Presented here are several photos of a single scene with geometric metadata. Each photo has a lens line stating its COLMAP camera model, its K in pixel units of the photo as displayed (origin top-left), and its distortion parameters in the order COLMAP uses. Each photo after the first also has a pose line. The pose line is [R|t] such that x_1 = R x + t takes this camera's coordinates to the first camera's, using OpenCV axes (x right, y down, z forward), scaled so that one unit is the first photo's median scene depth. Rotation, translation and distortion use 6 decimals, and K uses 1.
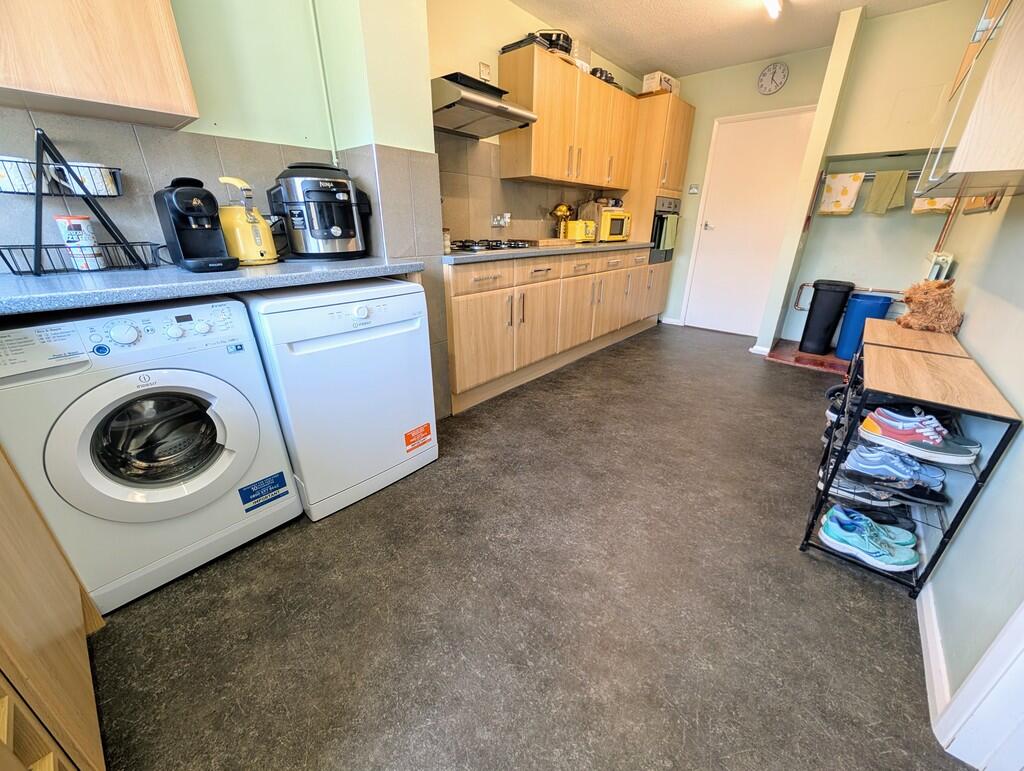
lens RADIAL K [[389.1, 0, 508.6], [0, 389.1, 392.3], [0, 0, 1]] dist [0.001601, 0.000351]
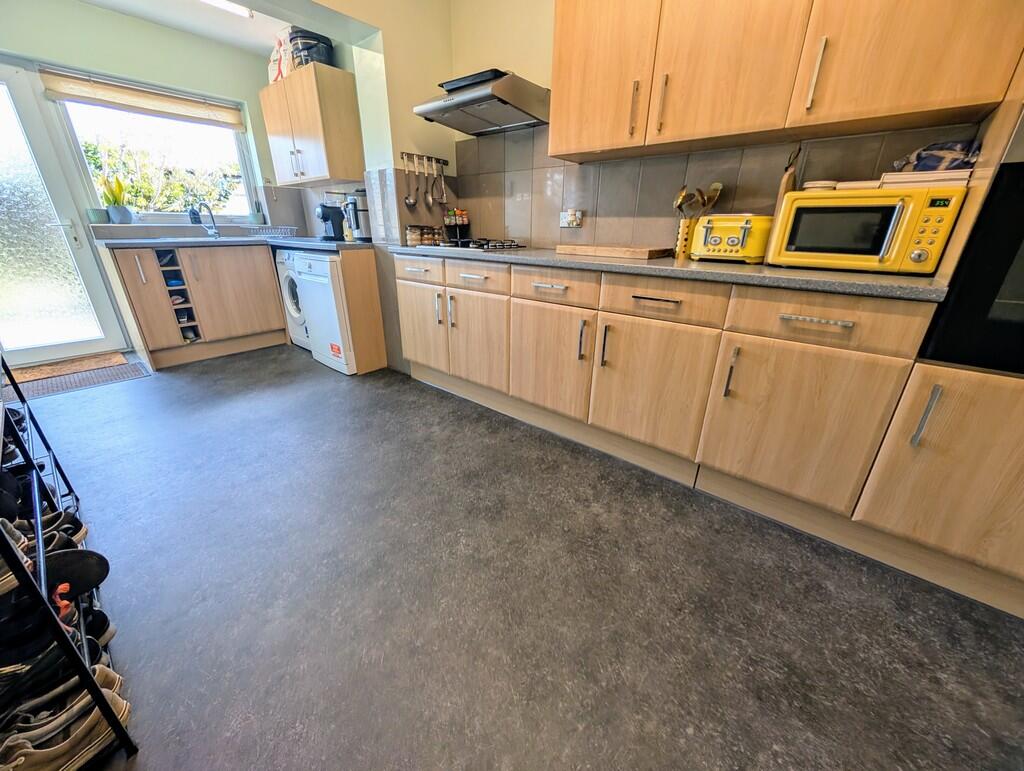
lens RADIAL K [[389.1, 0, 509.7], [0, 389.1, 375.9], [0, 0, 1]] dist [0.001601, 0.000351]
pose [[0.006944, 0.355118, -0.934796, 0.779197], [-0.405265, 0.855606, 0.322024, -0.358101], [0.914173, 0.376604, 0.149858, 0.850722]]
